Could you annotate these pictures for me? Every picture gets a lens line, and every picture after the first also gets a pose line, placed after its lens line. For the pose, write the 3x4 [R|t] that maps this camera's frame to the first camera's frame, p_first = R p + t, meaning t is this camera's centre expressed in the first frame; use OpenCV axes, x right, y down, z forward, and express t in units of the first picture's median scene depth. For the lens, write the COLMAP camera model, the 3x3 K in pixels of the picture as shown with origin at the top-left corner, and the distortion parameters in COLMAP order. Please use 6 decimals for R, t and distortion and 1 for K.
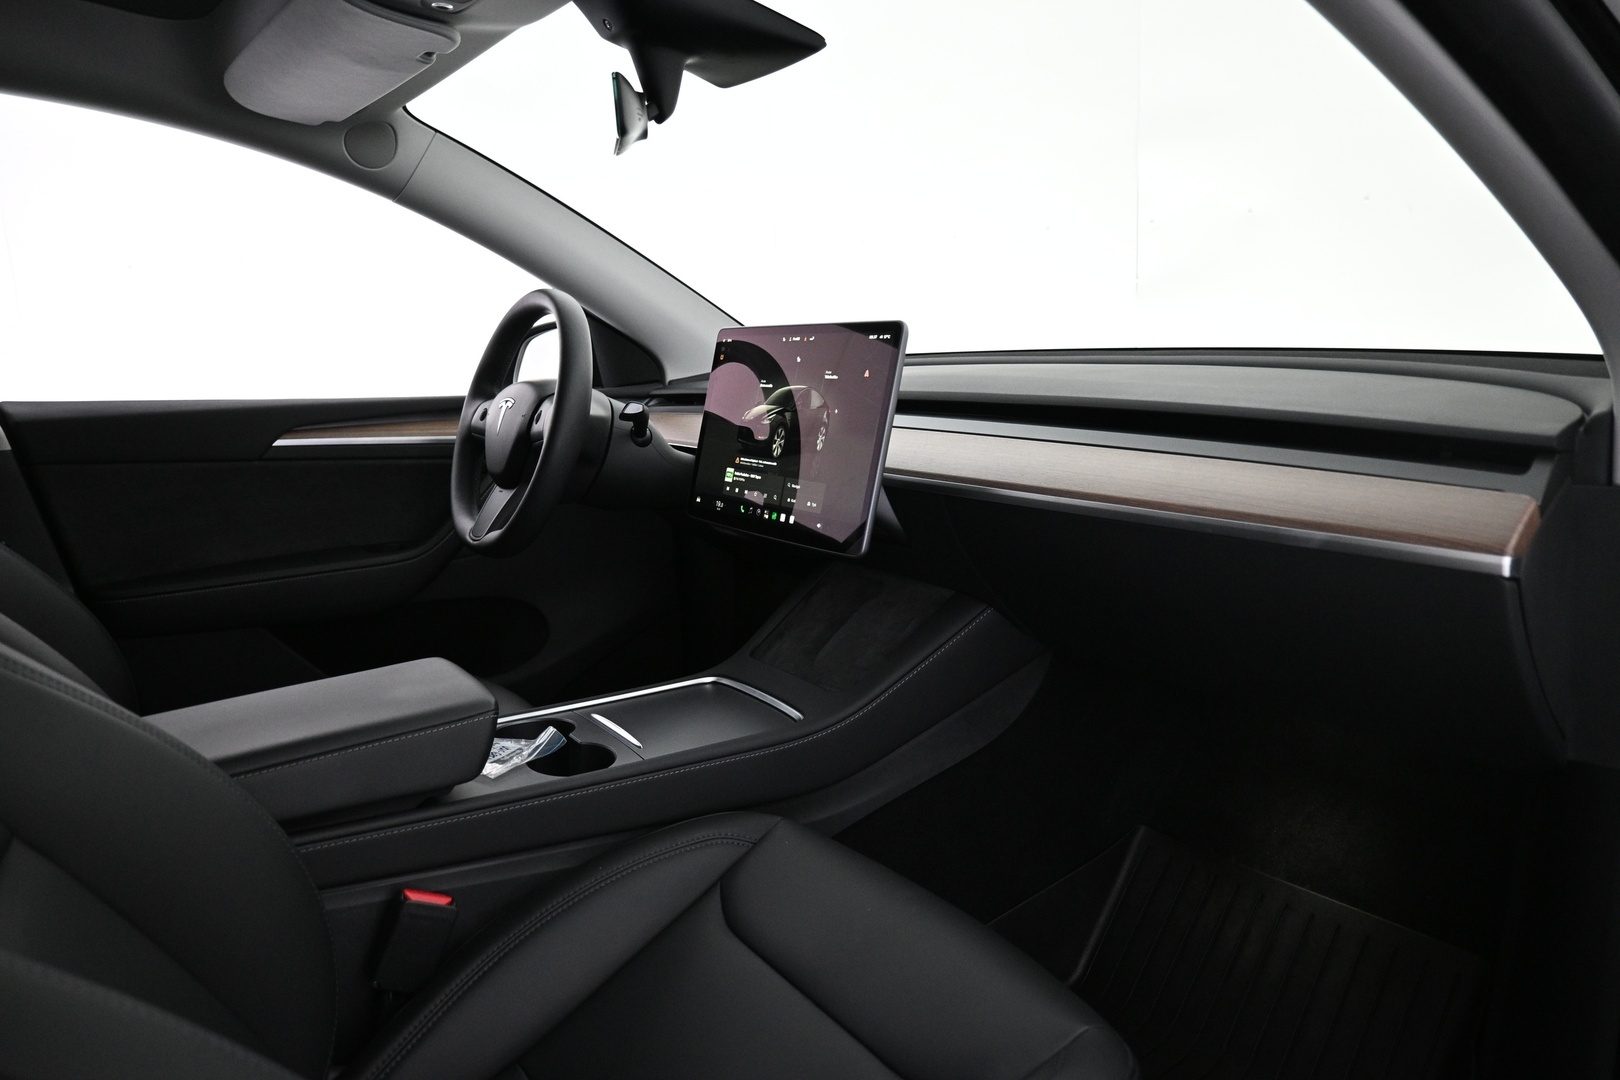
lens RADIAL K [[1095.3, 0, 817.1], [0, 1095.3, 536.4], [0, 0, 1]] dist [-0.010788, 0.005559]
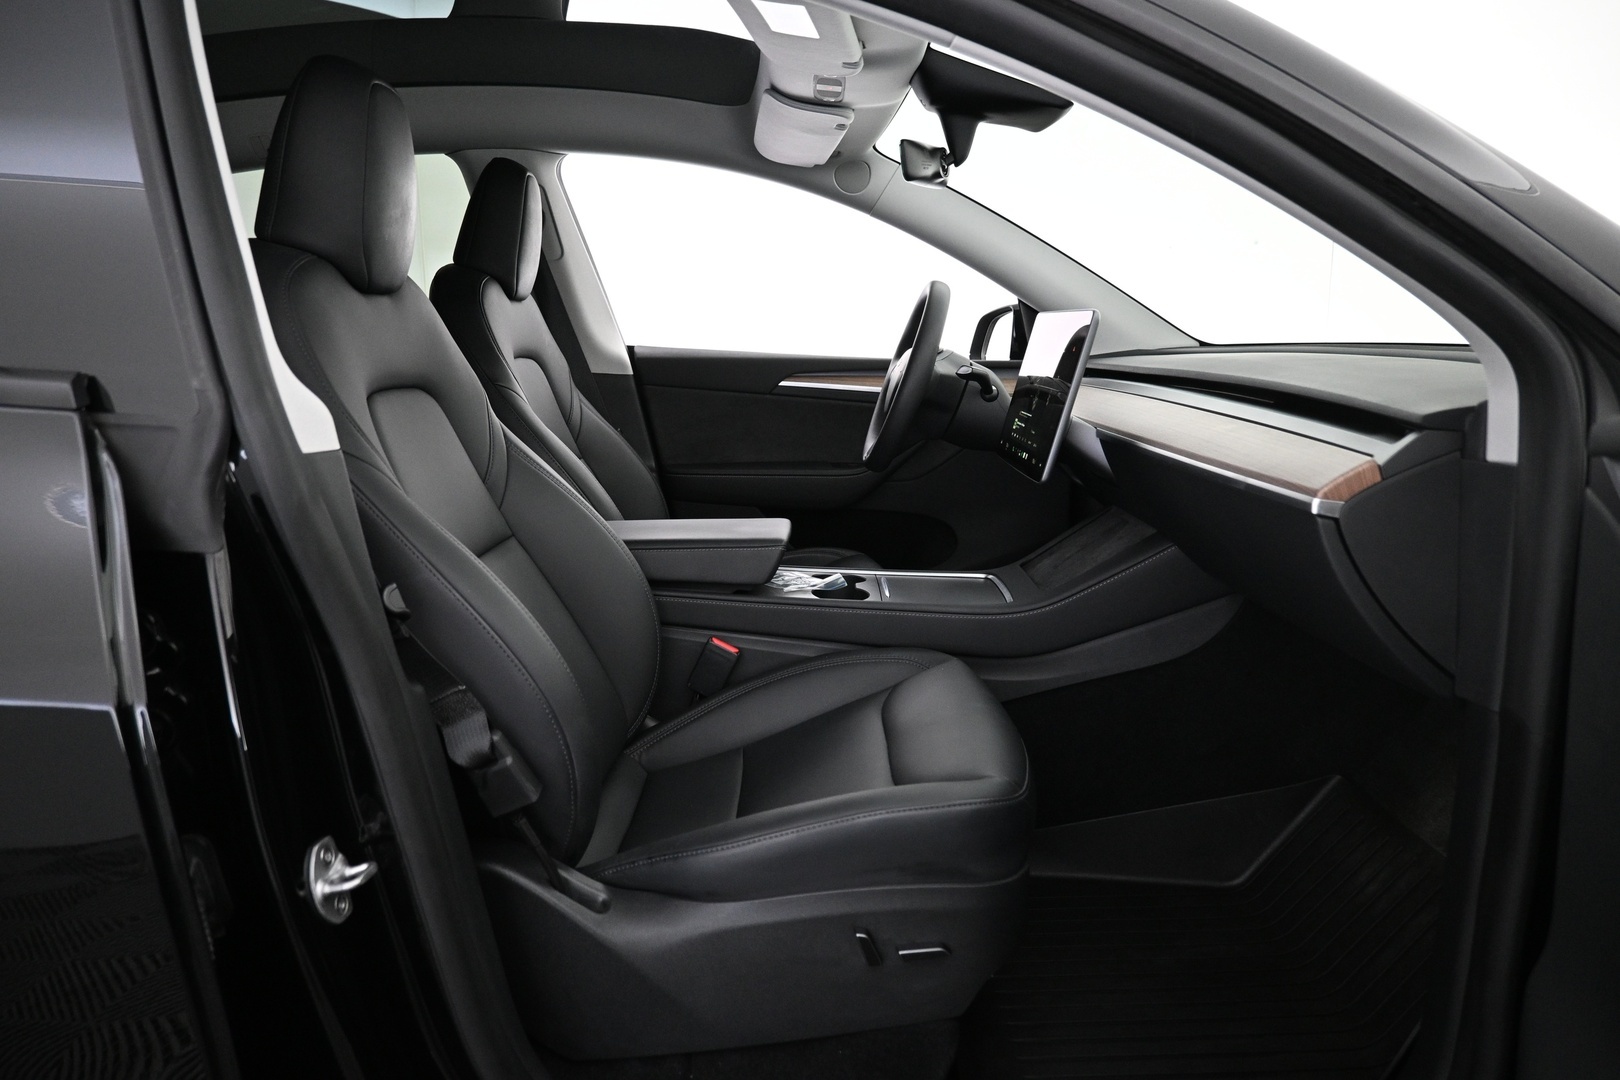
lens RADIAL K [[1095.3, 0, 807.5], [0, 1095.3, 543.0], [0, 0, 1]] dist [-0.010788, 0.005559]
pose [[0.816856, 0.143716, -0.558652, 0.472626], [-0.132788, 0.989306, 0.060342, 0.039939], [0.561349, 0.024891, 0.827204, -0.231121]]
